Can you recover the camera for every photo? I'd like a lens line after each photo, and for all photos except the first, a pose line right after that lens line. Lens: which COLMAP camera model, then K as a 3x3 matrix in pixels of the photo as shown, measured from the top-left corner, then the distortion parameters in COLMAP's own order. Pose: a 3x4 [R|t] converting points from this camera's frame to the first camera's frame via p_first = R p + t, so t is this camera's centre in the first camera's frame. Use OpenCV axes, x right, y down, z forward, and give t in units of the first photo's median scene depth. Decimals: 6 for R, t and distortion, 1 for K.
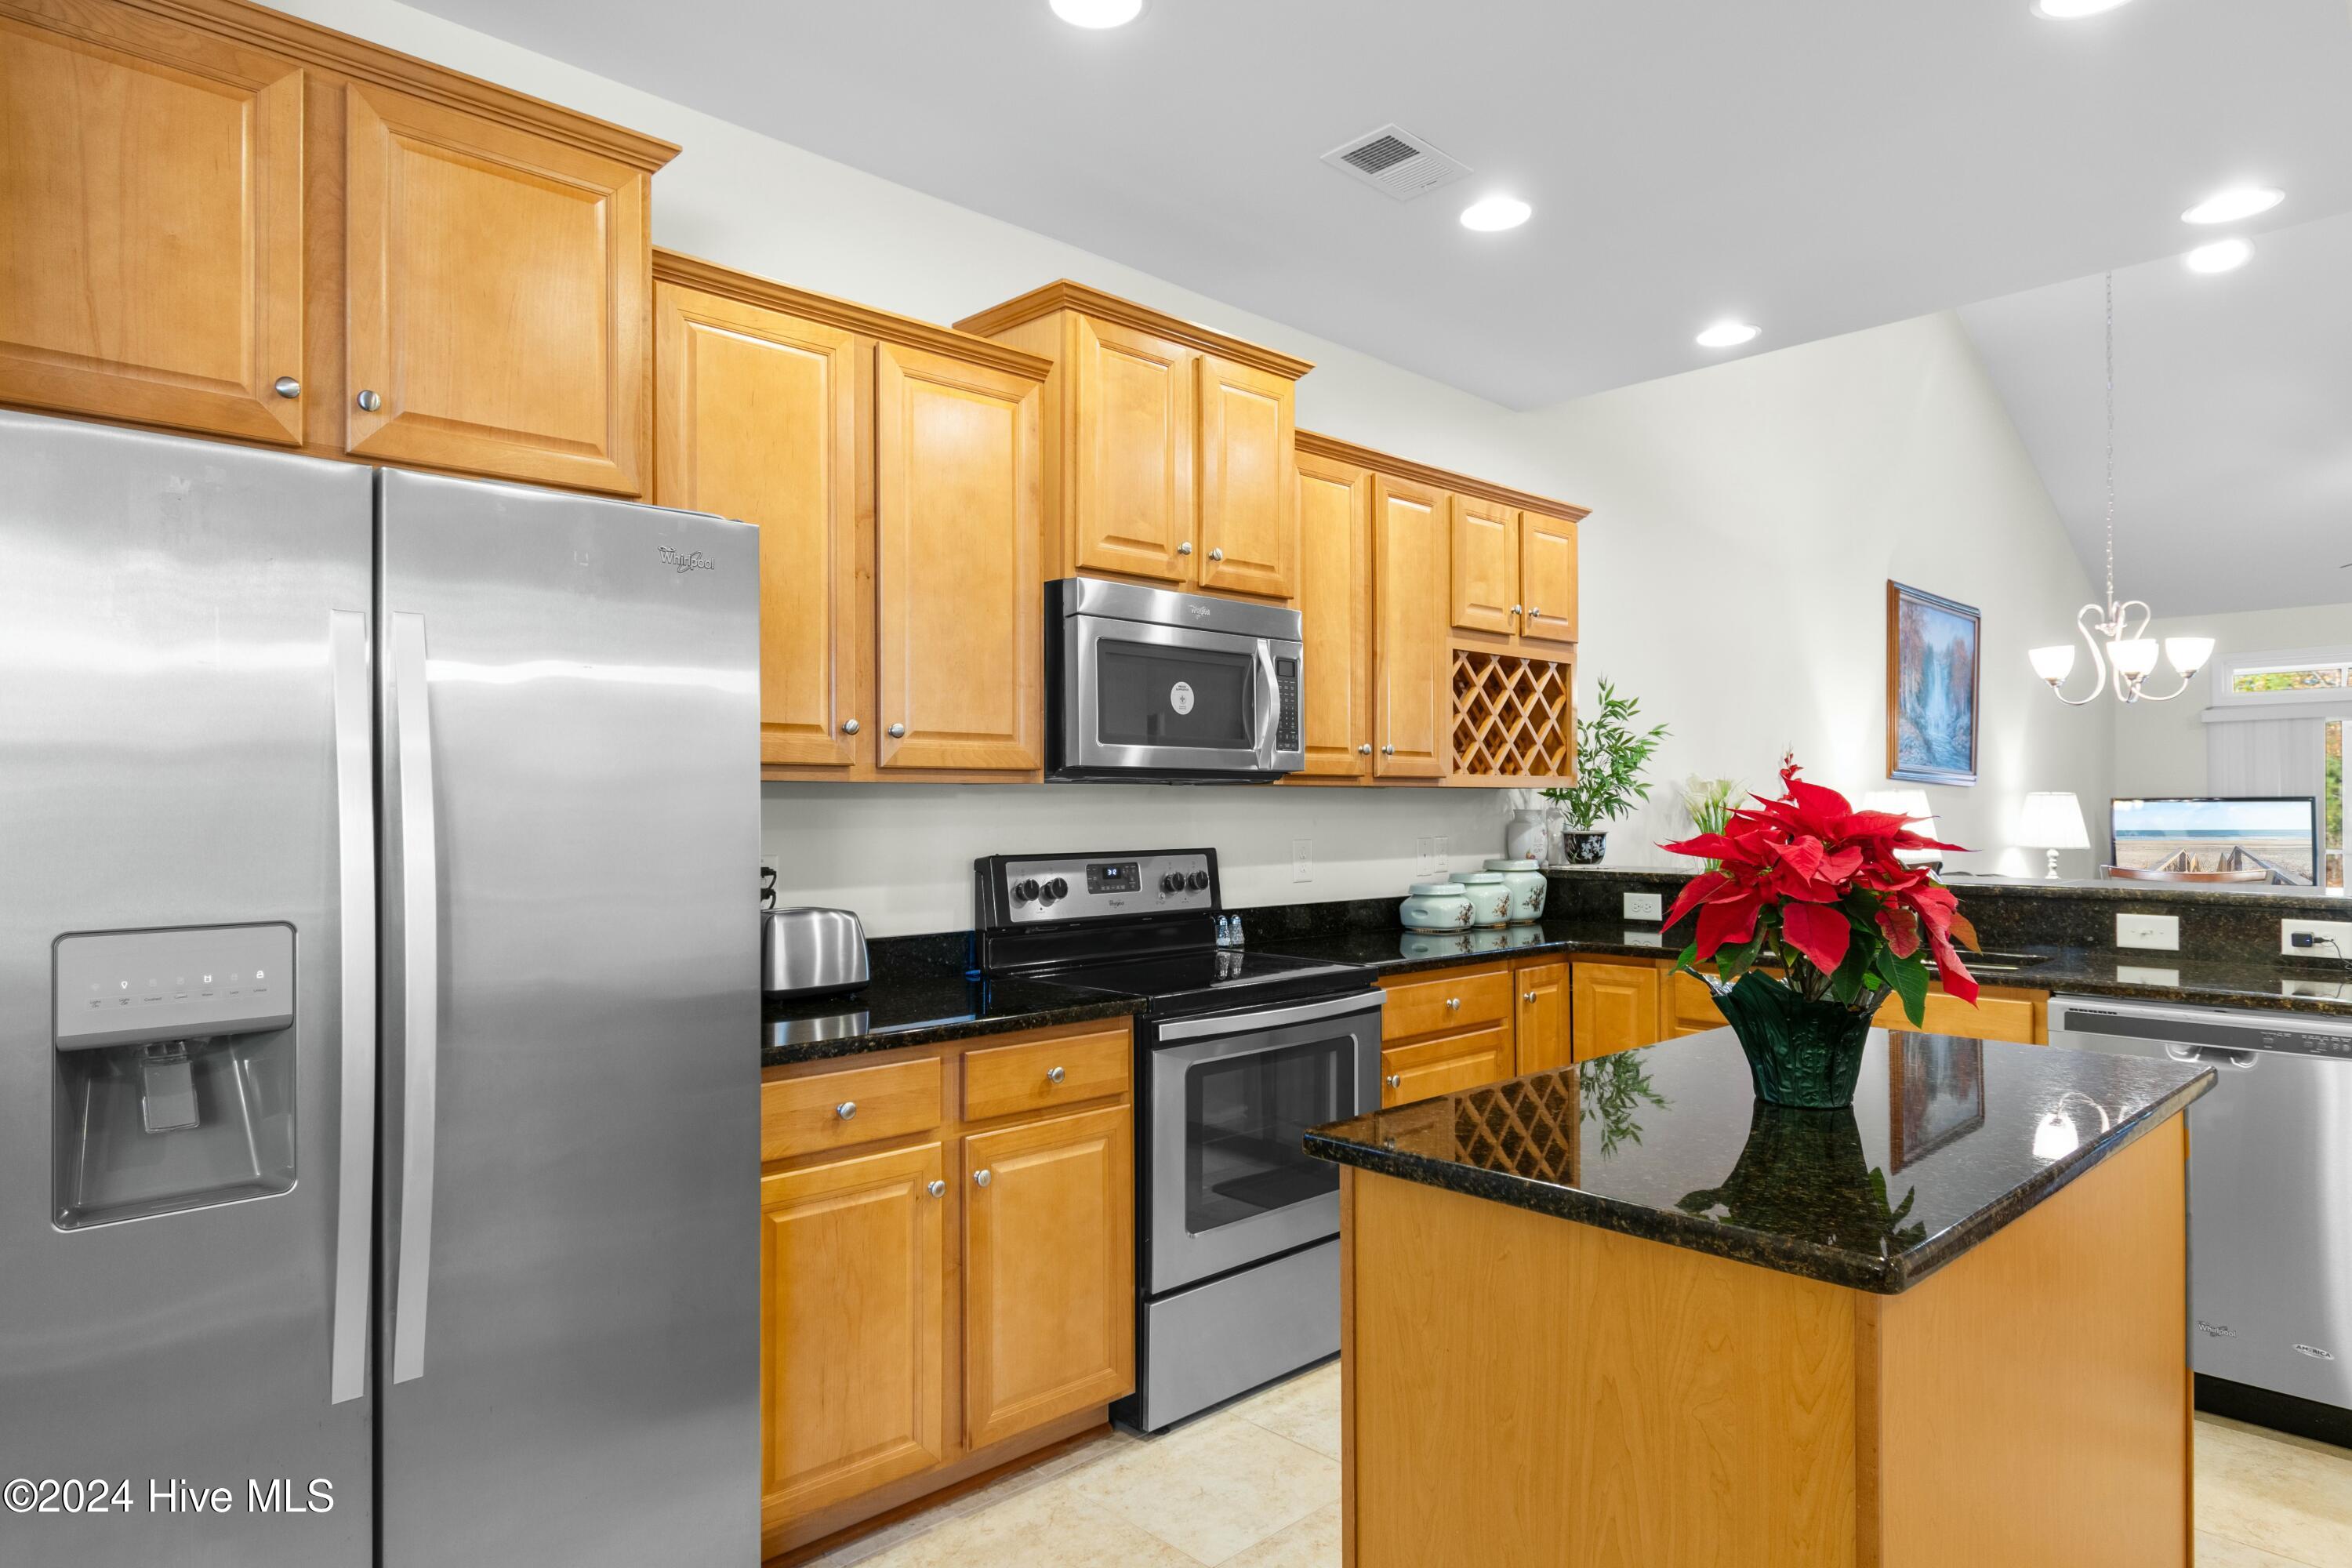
lens RADIAL K [[1372.8, 0, 1182.4], [0, 1372.8, 787.3], [0, 0, 1]] dist [0.001561, -0.004964]
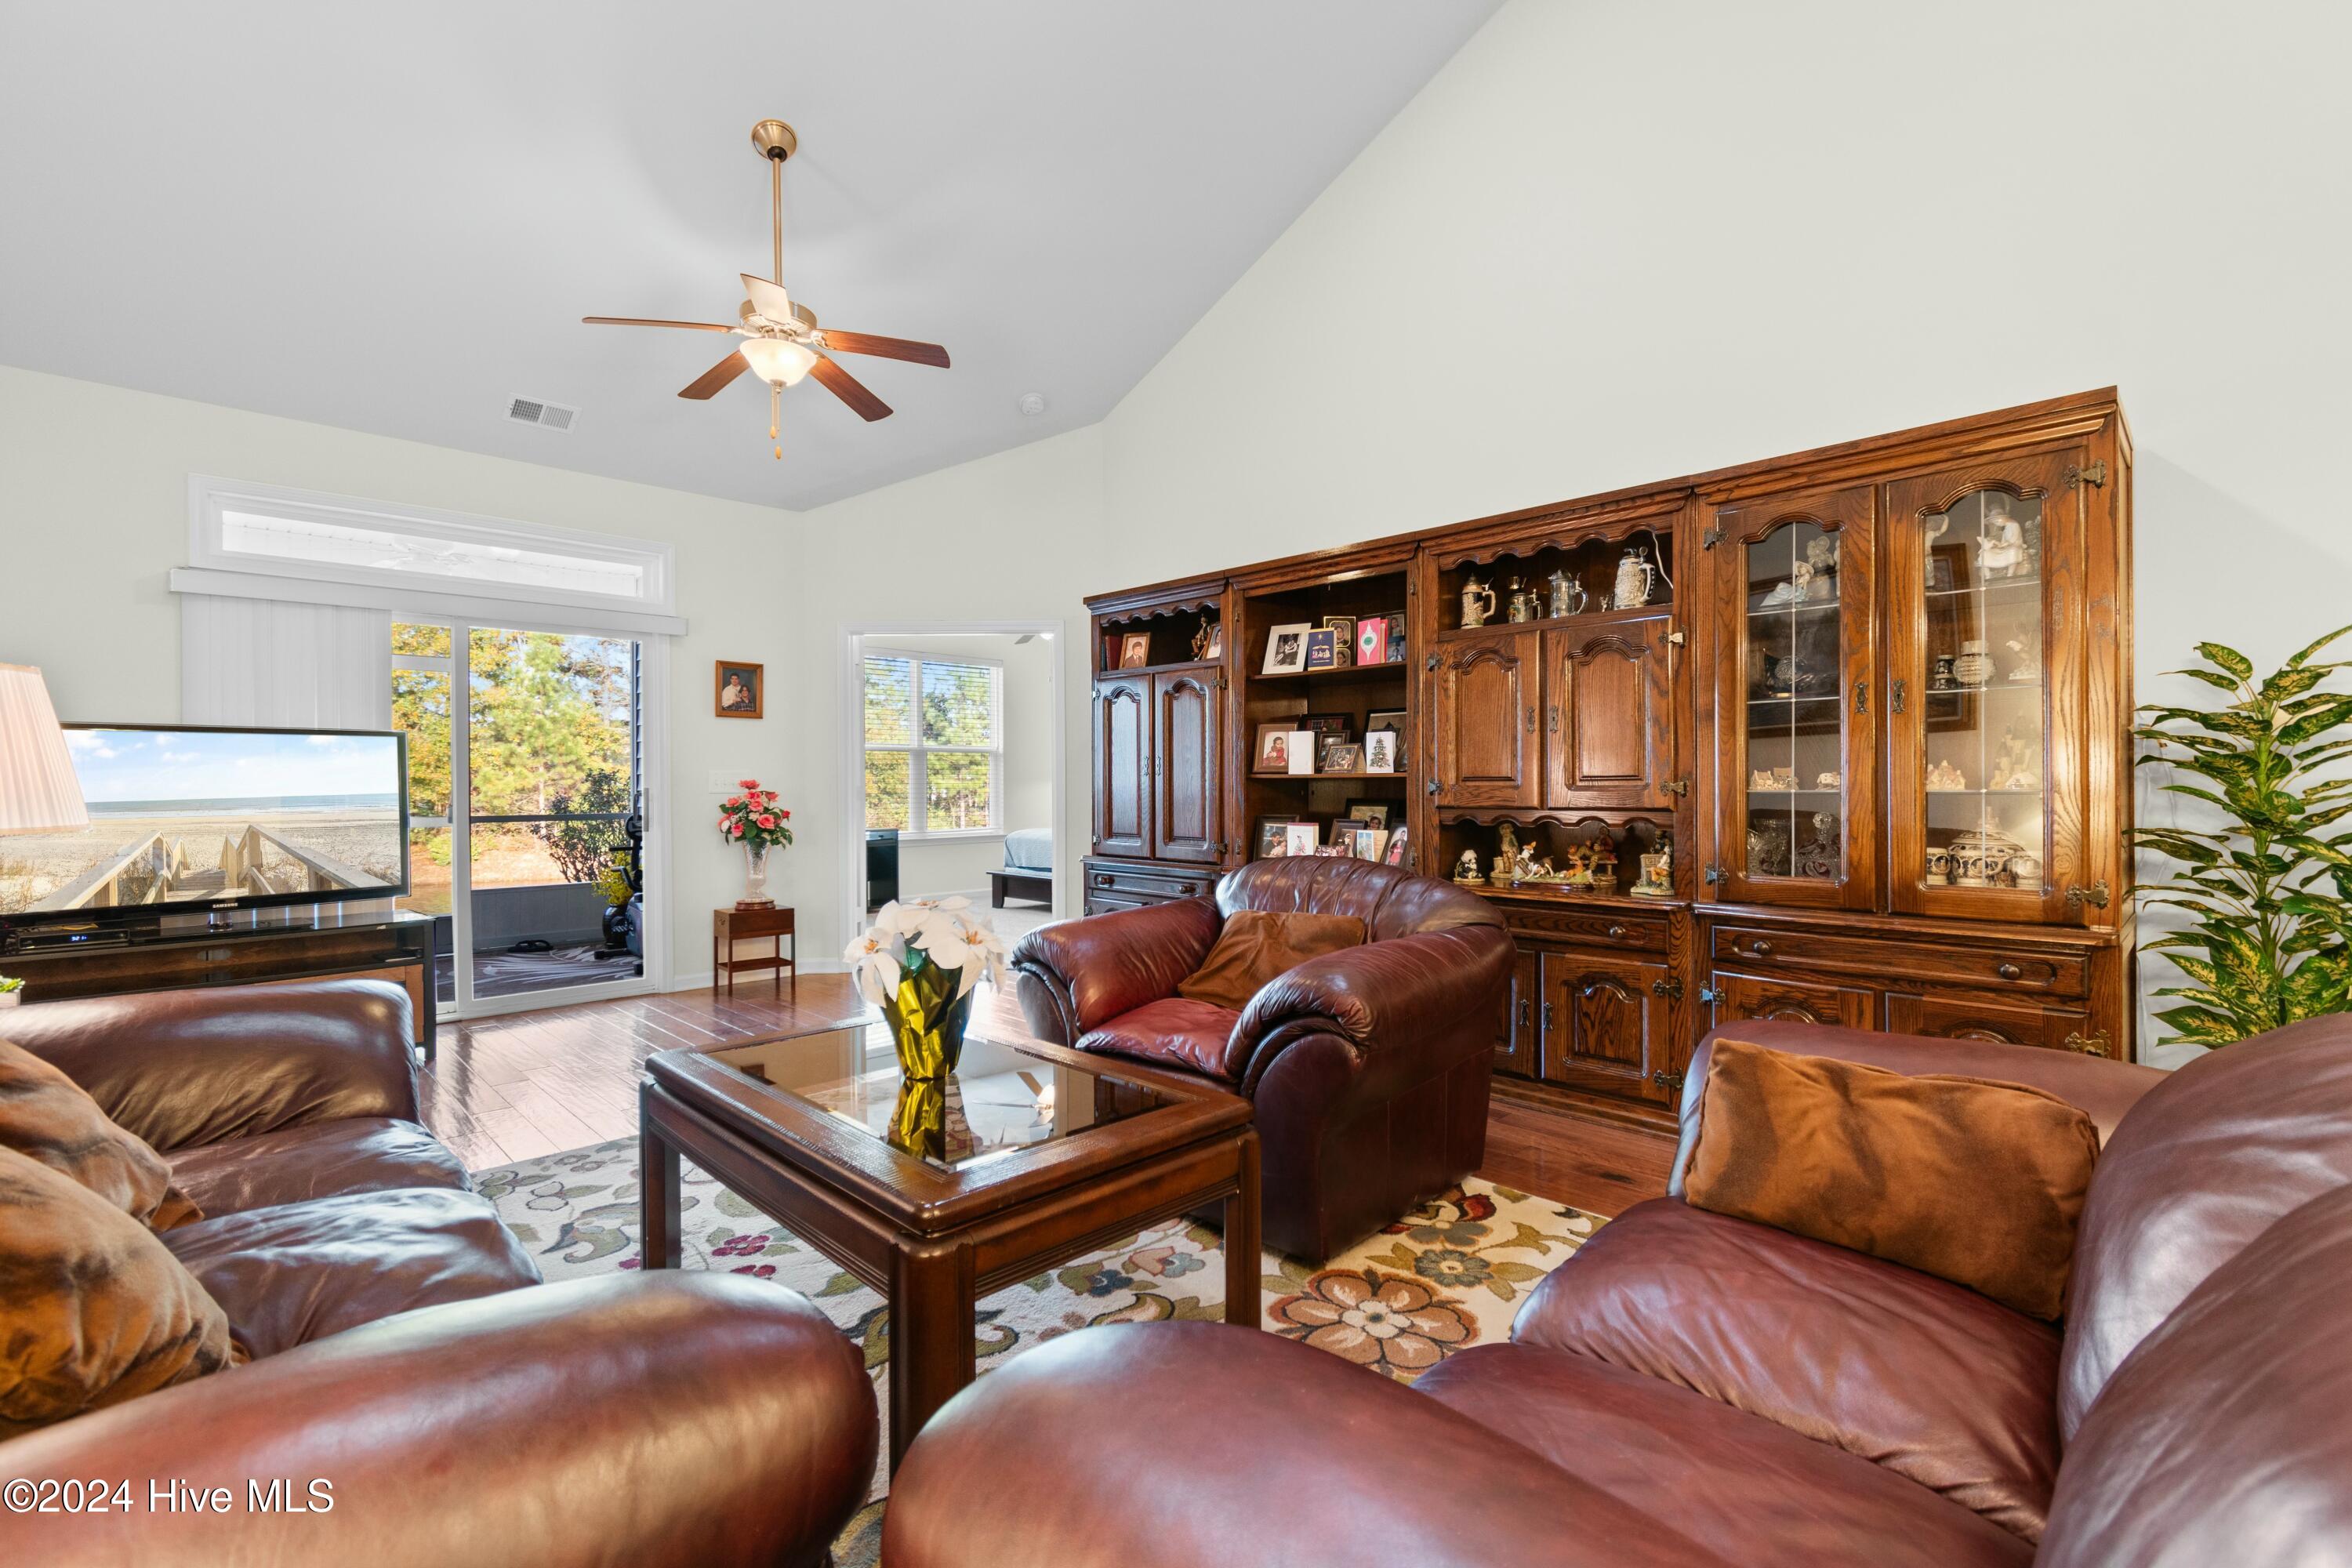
lens RADIAL K [[1047.2, 0, 1187.2], [0, 1047.2, 784.8], [0, 0, 1]] dist [0.003897, -0.001701]
pose [[-0.016522, 0.003107, 0.999859, 0.782668], [-0.008143, 0.999962, -0.003241, 0.066015], [-0.999830, -0.008196, -0.016496, 1.461421]]
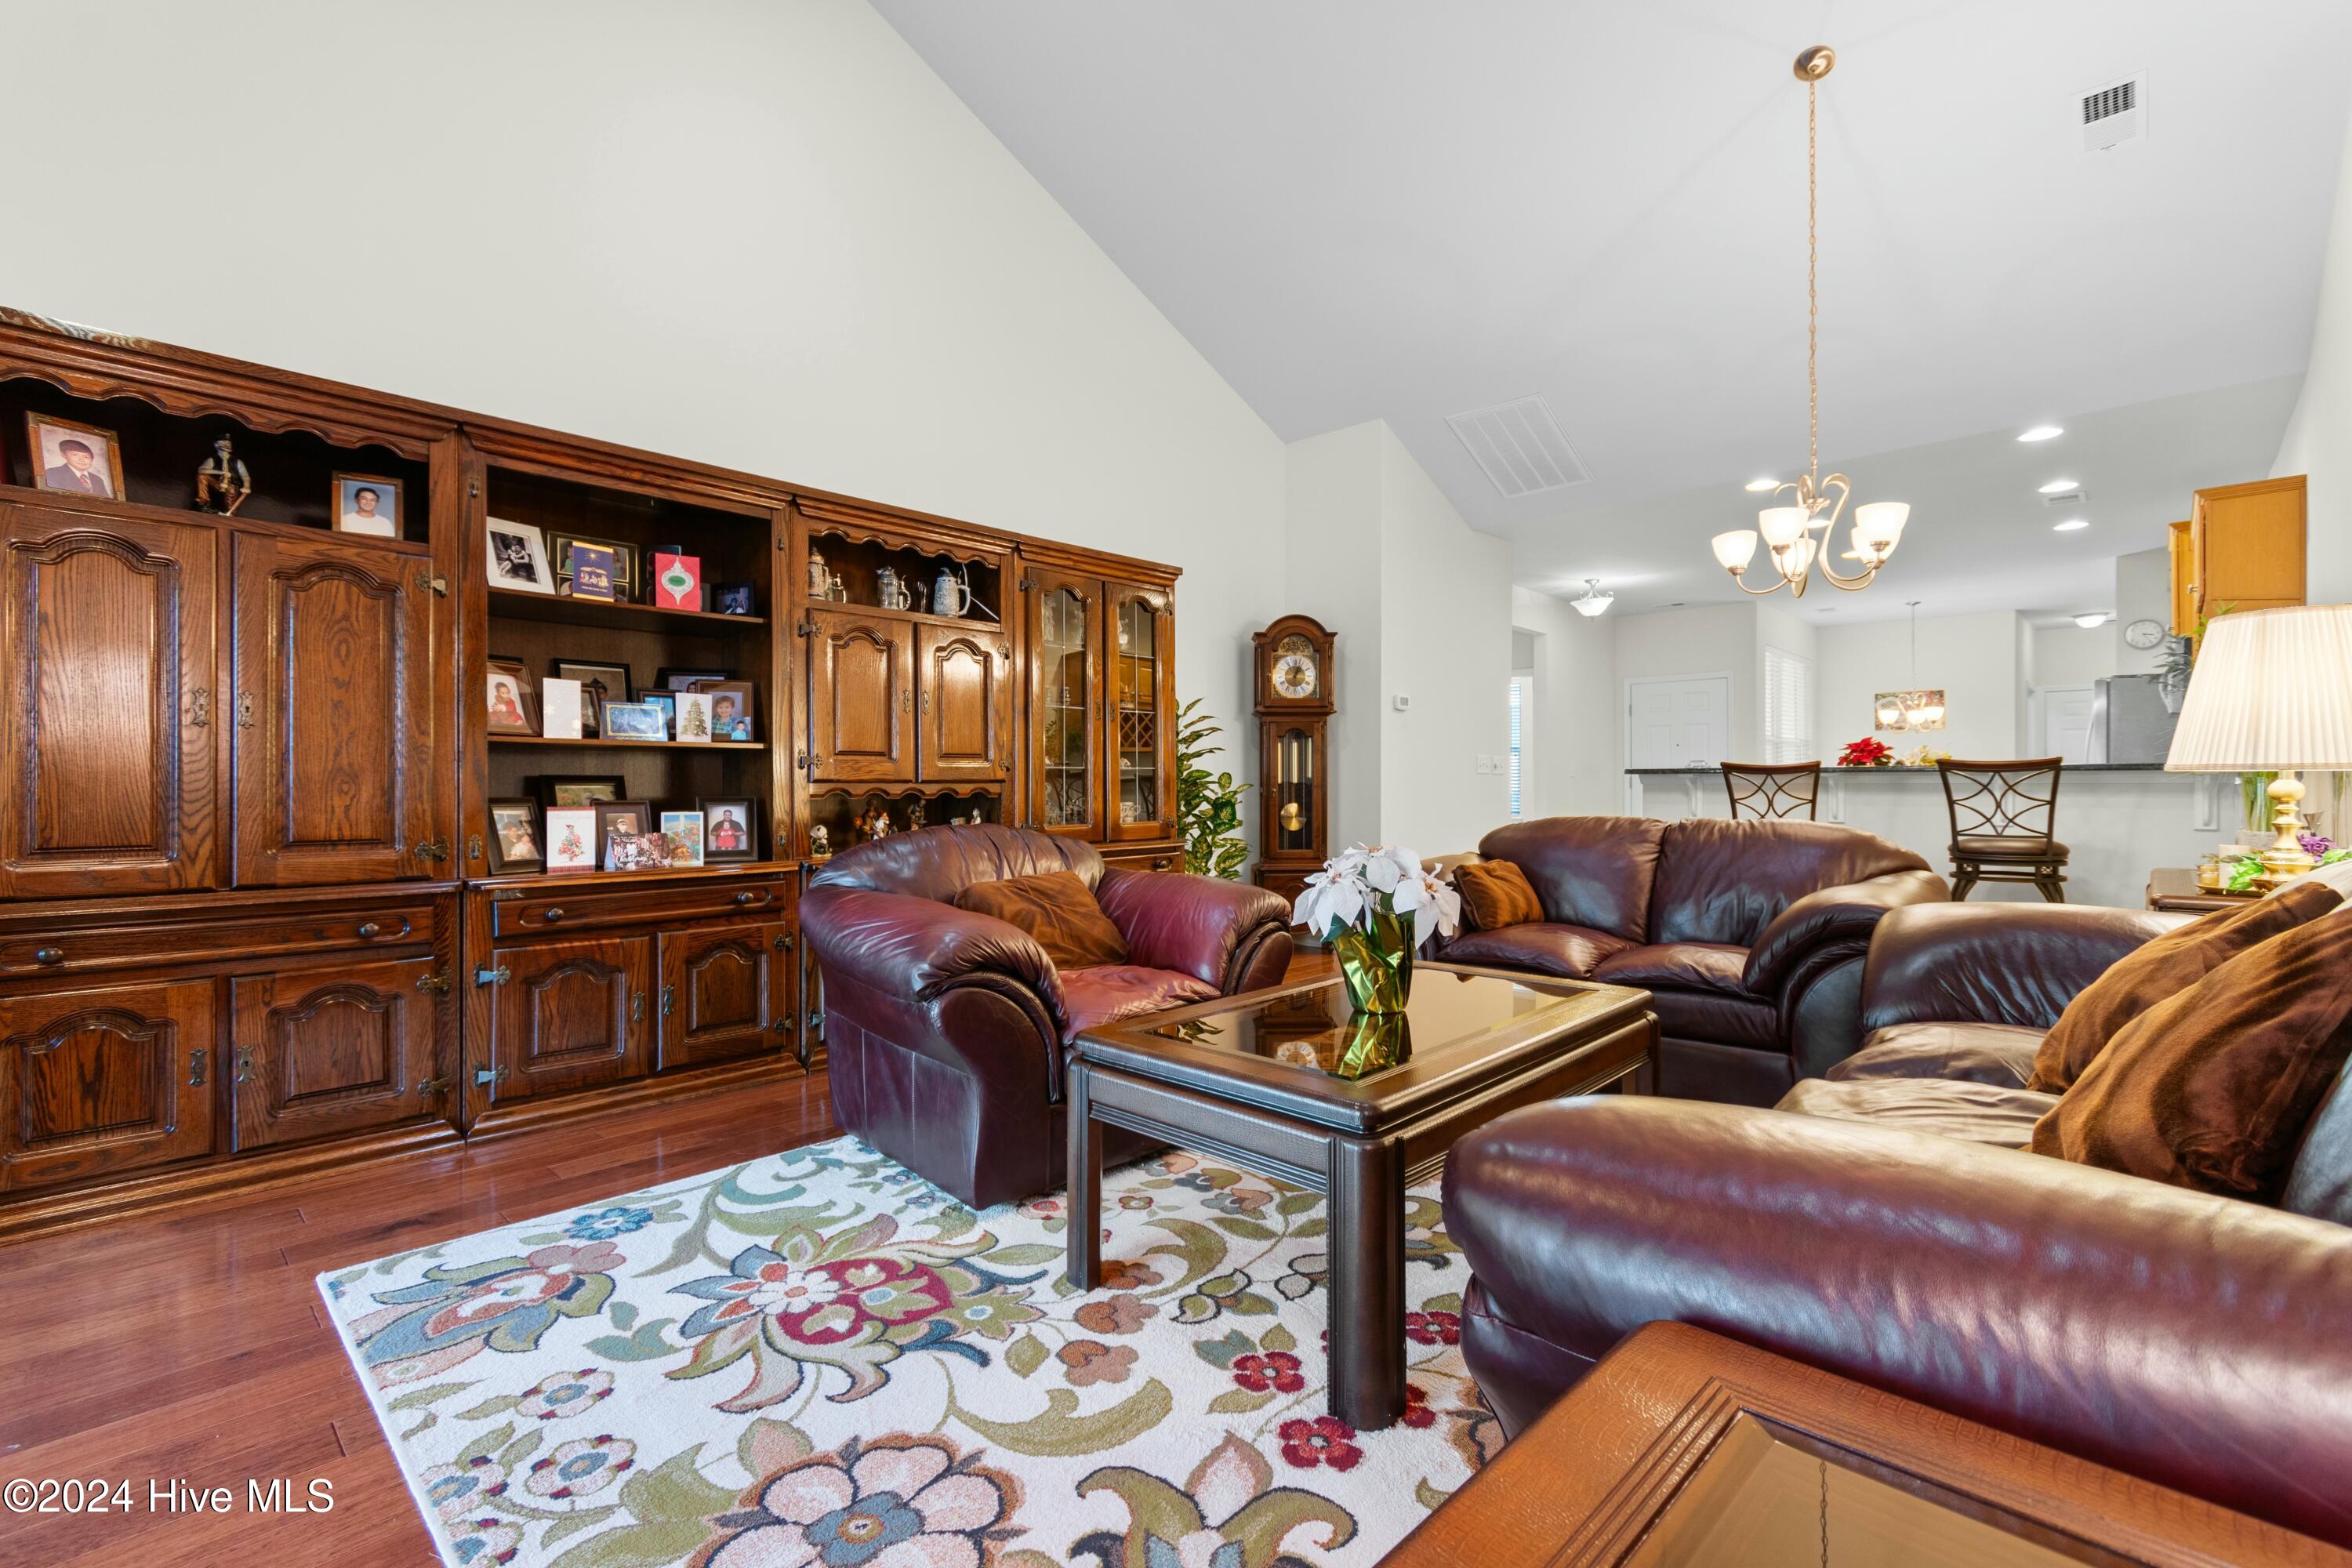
lens RADIAL K [[1047.2, 0, 1215.9], [0, 1047.2, 783.3], [0, 0, 1]] dist [0.003897, -0.001701]
pose [[-0.997478, 0.004106, -0.070858, 1.419984], [0.005000, 0.999910, -0.012439, 0.093733], [0.070800, -0.012761, -0.997409, 2.114044]]
